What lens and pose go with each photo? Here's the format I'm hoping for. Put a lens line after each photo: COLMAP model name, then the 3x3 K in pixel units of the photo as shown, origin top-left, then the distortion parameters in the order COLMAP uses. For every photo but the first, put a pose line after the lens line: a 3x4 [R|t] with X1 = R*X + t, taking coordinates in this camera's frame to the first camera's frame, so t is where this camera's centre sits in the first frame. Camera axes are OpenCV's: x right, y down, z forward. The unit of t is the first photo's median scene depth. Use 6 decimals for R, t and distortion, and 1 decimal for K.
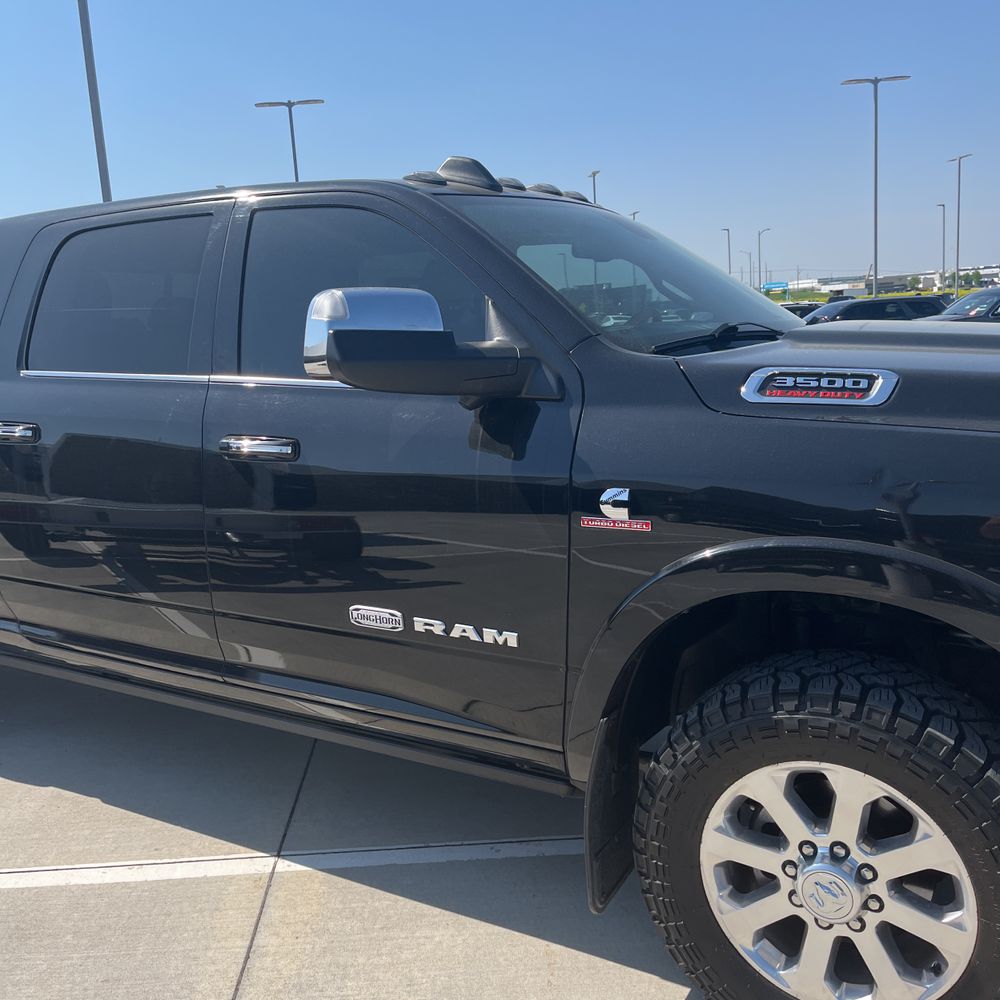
lens RADIAL K [[1008.9, 0, 482.2], [0, 1008.9, 481.6], [0, 0, 1]] dist [0.060792, -0.082818]
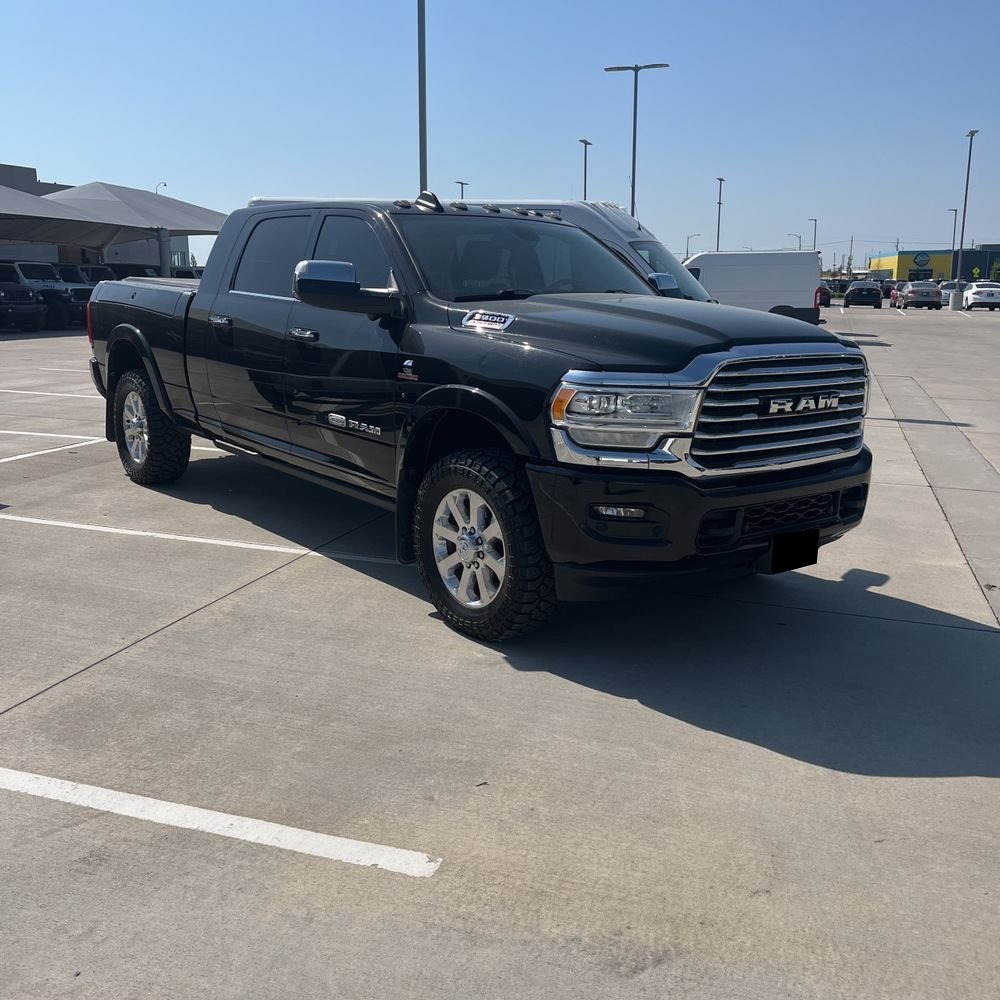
lens RADIAL K [[1008.9, 0, 482.2], [0, 1008.9, 481.6], [0, 0, 1]] dist [0.060792, -0.082818]
pose [[0.933939, 0.132113, -0.332120, 1.050581], [-0.116692, 0.990969, 0.066049, 0.105428], [0.337847, -0.022930, 0.940922, -1.021835]]
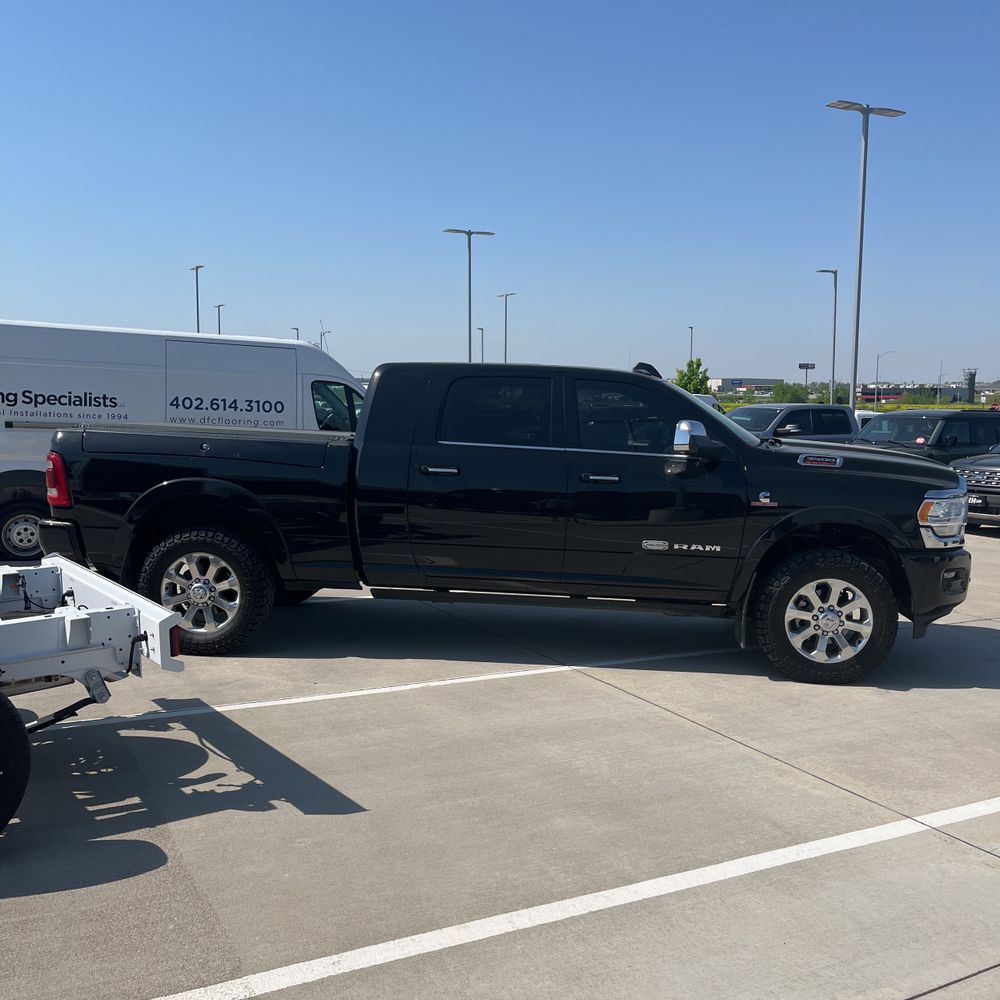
lens RADIAL K [[1008.9, 0, 482.2], [0, 1008.9, 481.6], [0, 0, 1]] dist [0.060792, -0.082818]
pose [[0.900563, 0.032001, 0.433546, -1.925917], [0.006353, 0.996212, -0.086727, 0.231345], [-0.434679, 0.080858, 0.896948, -1.329207]]
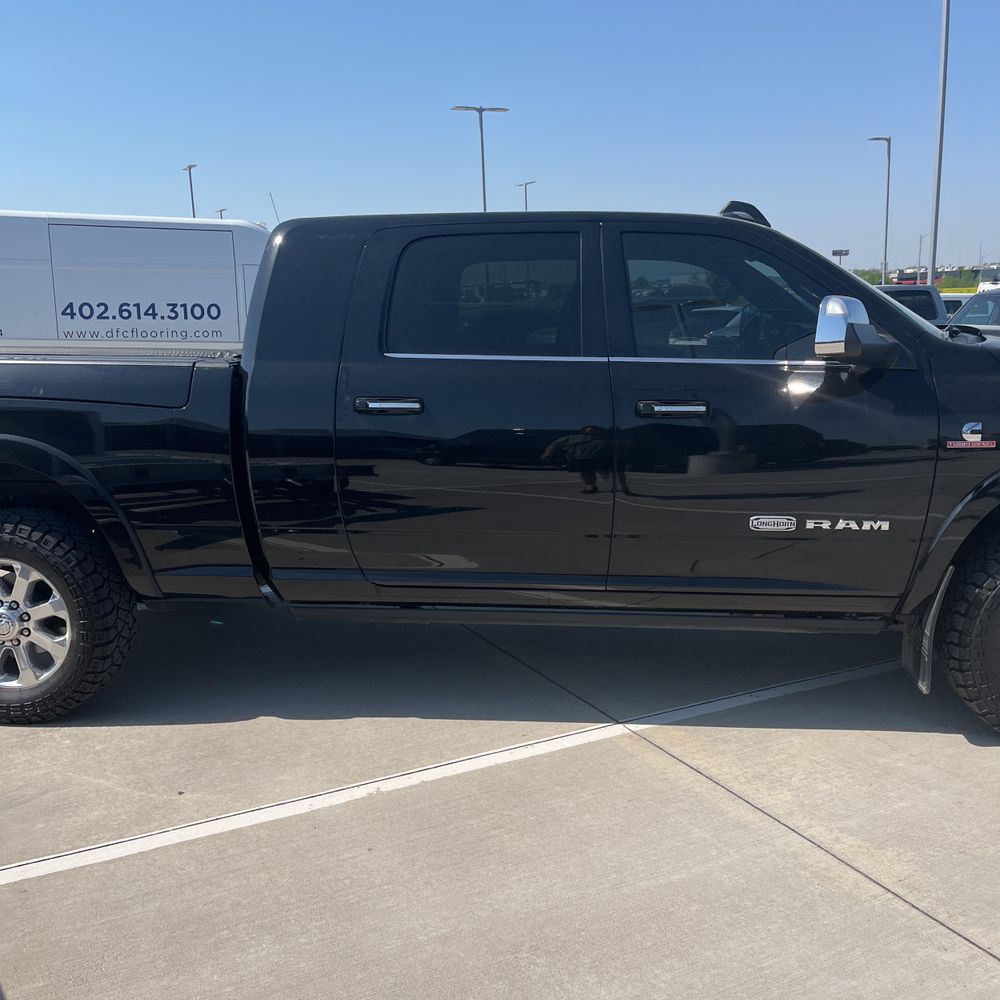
lens RADIAL K [[1016.5, 0, 500.0], [0, 1016.5, 500.0], [0, 0, 1]] dist [0.019644, -0.006678]
pose [[0.905409, -0.050665, 0.421506, -1.281484], [0.044589, 0.998711, 0.024265, 0.058107], [-0.422192, -0.003175, 0.906501, -0.186823]]
